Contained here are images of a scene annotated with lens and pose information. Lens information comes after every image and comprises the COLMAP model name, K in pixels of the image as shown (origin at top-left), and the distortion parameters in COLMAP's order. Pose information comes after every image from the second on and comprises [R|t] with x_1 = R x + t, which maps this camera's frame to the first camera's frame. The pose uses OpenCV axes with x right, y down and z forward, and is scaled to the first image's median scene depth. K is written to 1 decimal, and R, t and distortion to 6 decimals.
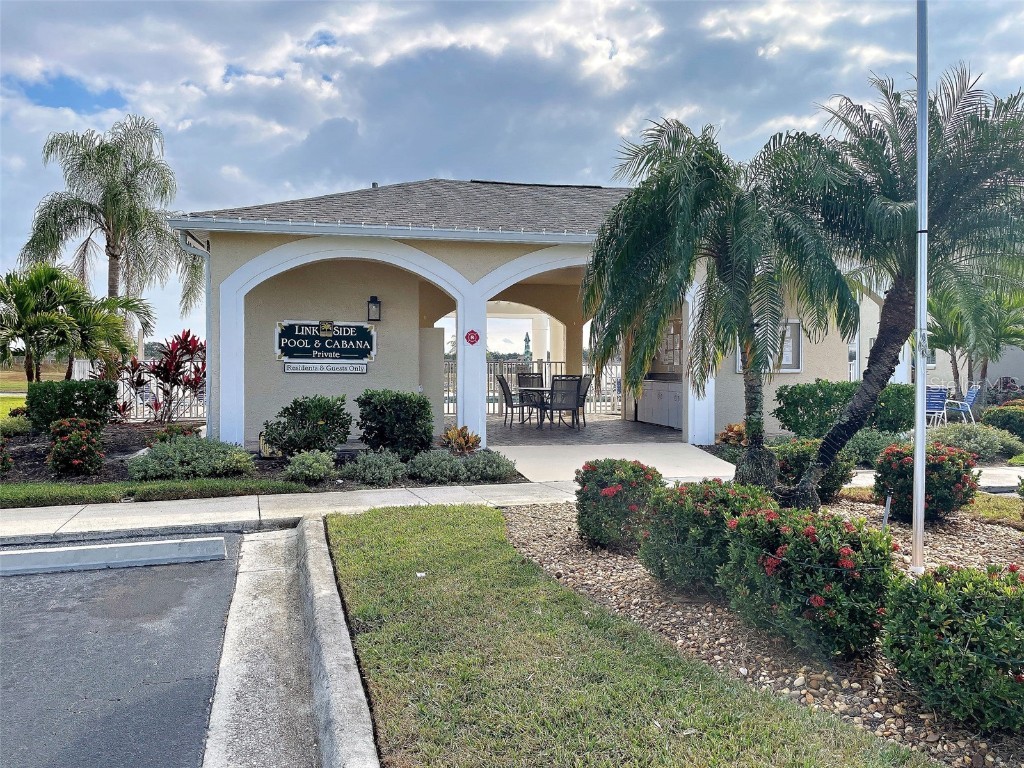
lens RADIAL K [[846.6, 0, 515.7], [0, 846.6, 377.2], [0, 0, 1]] dist [0.008419, 0.005146]
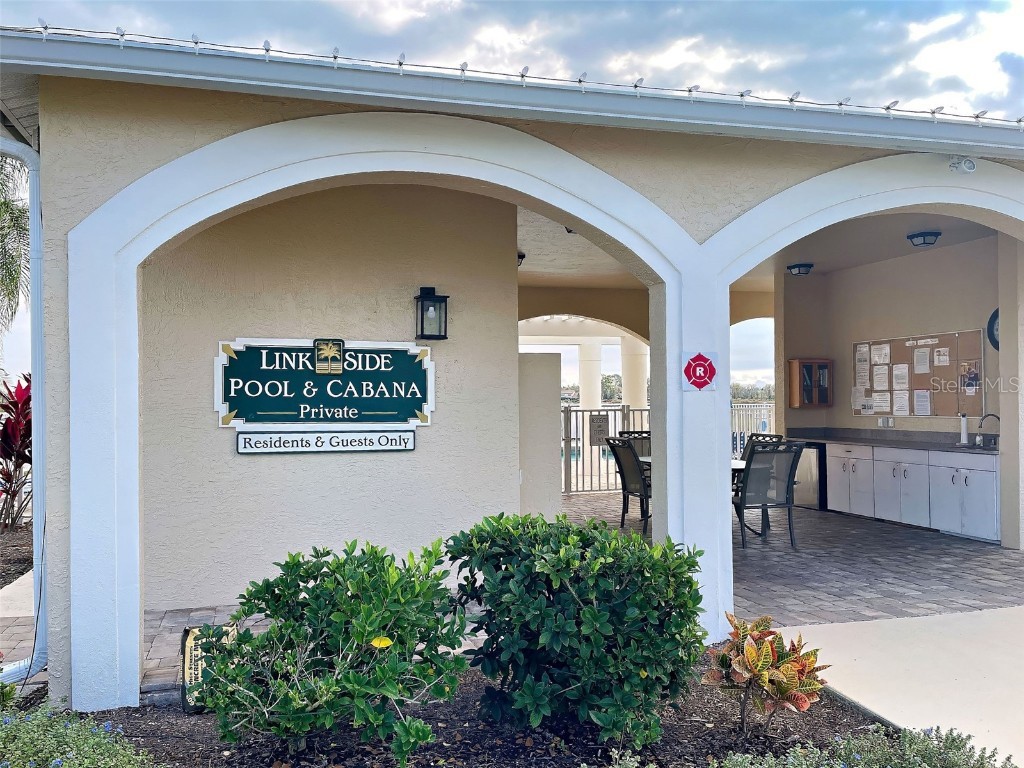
lens RADIAL K [[846.6, 0, 506.6], [0, 846.6, 390.2], [0, 0, 1]] dist [0.008419, 0.005146]
pose [[0.996794, -0.012918, 0.078962, -0.164148], [0.014842, 0.999606, -0.023835, -0.026423], [-0.078623, 0.024930, 0.996593, 0.535624]]
